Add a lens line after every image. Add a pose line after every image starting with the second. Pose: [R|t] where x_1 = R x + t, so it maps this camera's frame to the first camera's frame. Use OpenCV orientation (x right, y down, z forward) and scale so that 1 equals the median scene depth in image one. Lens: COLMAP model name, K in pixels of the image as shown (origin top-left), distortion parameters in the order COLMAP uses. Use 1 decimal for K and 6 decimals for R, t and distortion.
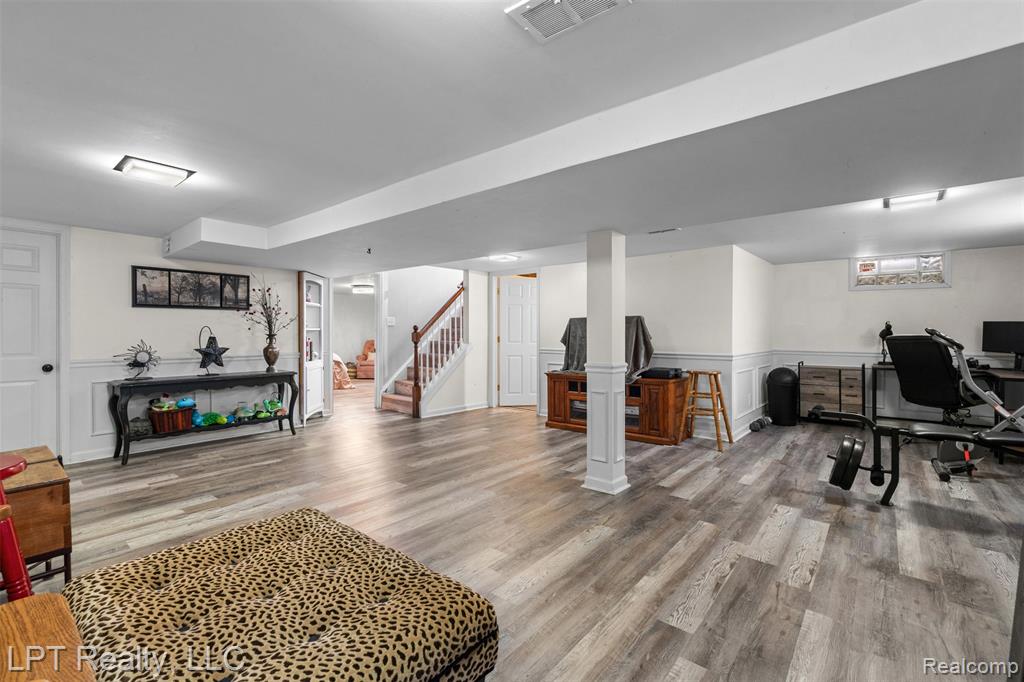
lens RADIAL K [[452.3, 0, 512.0], [0, 452.3, 341.0], [0, 0, 1]] dist [0.000216, 0.000045]
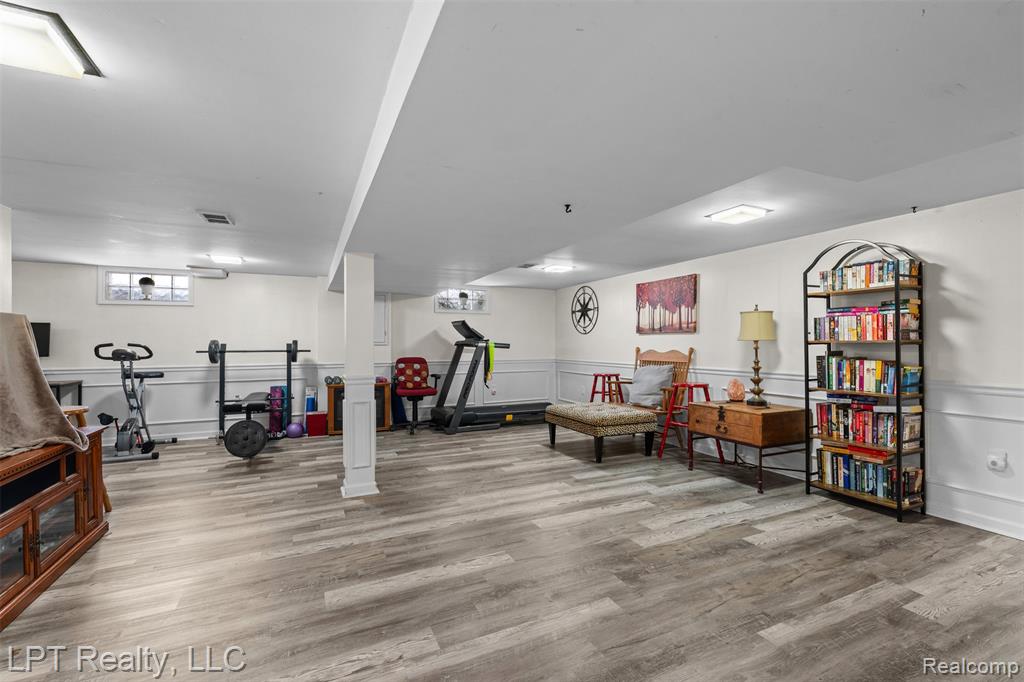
lens RADIAL K [[452.3, 0, 512.0], [0, 452.3, 341.0], [0, 0, 1]] dist [0.000216, 0.000045]
pose [[-0.901458, 0.005795, 0.432827, -0.598750], [0.012034, 0.999859, 0.011676, -0.041049], [-0.432698, 0.015734, -0.901402, 1.862969]]
